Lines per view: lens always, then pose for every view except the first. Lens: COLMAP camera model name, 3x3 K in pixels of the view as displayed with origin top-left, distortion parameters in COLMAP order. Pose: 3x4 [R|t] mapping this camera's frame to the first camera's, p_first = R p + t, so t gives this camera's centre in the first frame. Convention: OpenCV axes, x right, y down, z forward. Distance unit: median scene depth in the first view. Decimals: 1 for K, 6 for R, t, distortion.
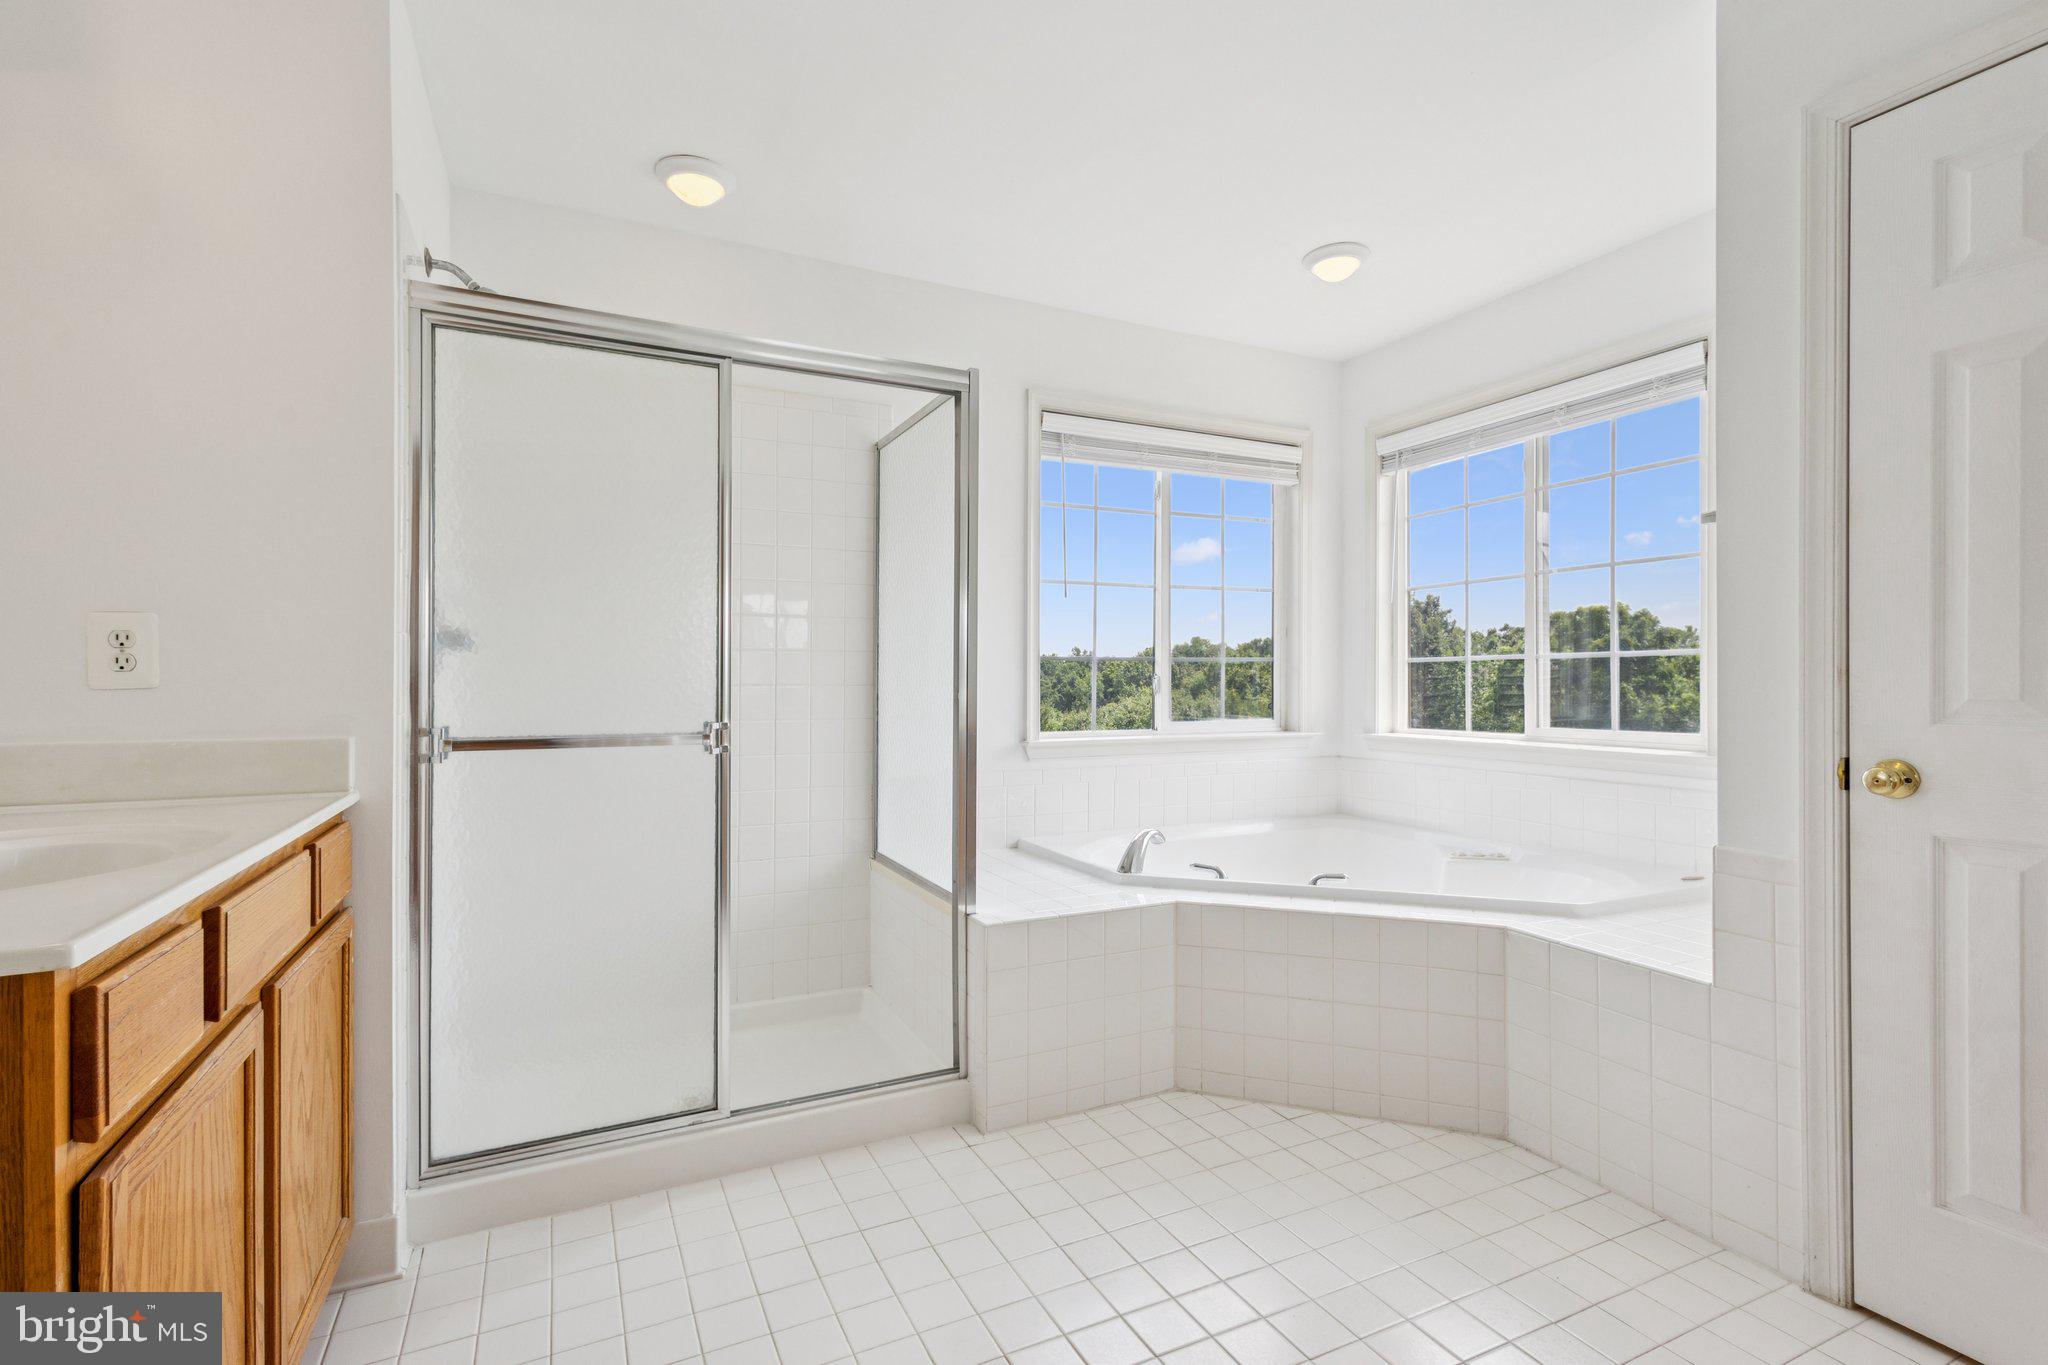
lens RADIAL K [[954.7, 0, 1024.0], [0, 954.7, 682.5], [0, 0, 1]] dist [-0.001310, -0.000272]
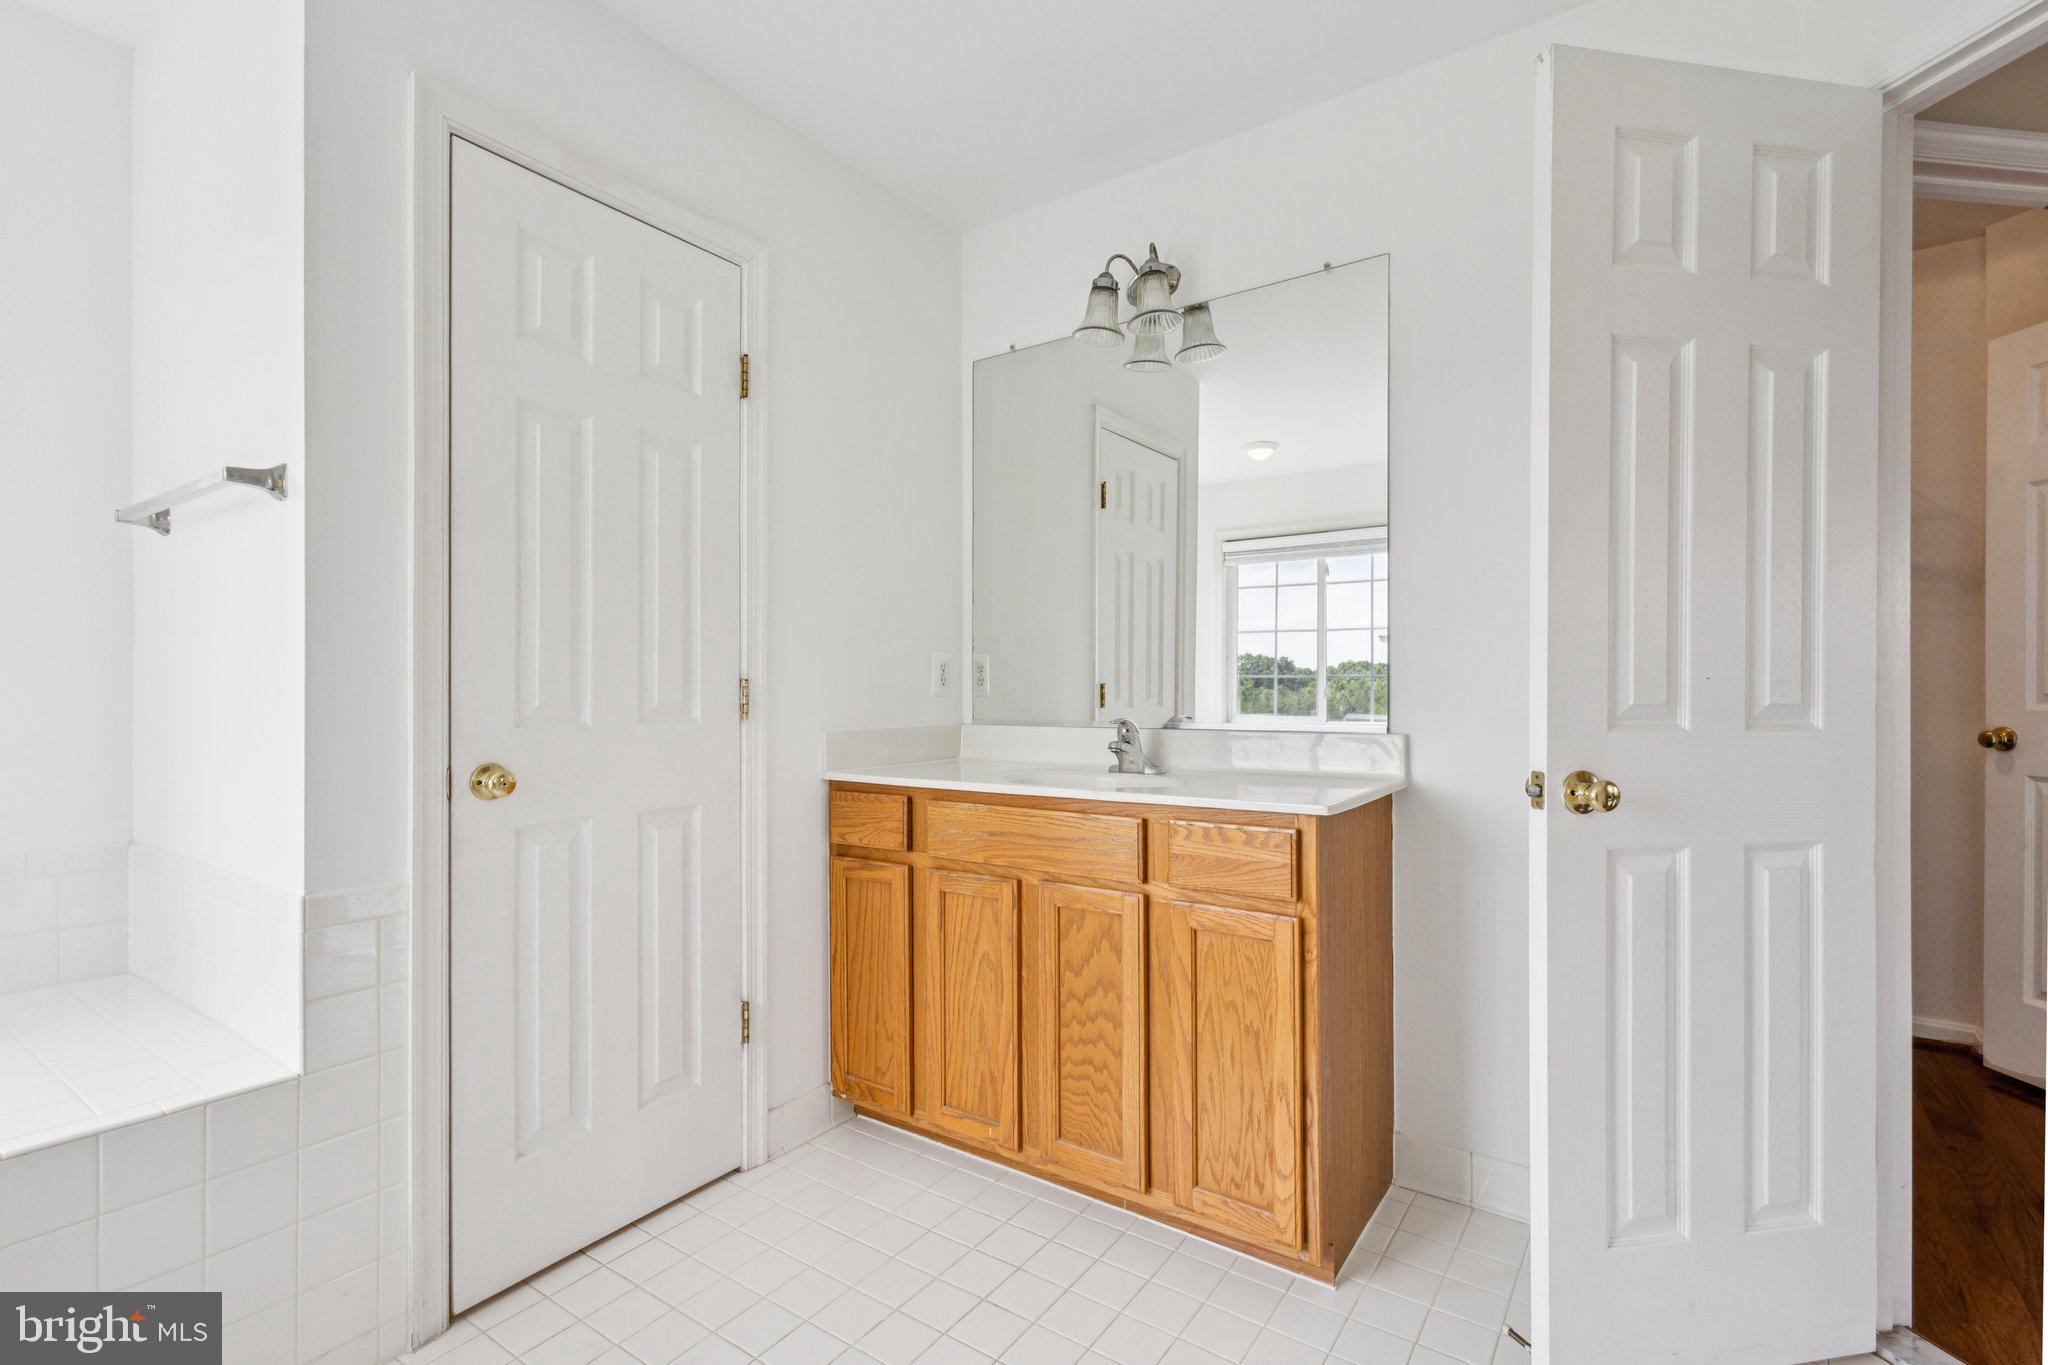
lens RADIAL K [[951.9, 0, 1020.9], [0, 951.9, 675.8], [0, 0, 1]] dist [0.015905, -0.000015]
pose [[-0.483858, 0.003952, 0.875137, -0.294280], [0.001501, 0.999992, -0.003685, -0.010187], [-0.875145, -0.000469, -0.483860, 0.964110]]
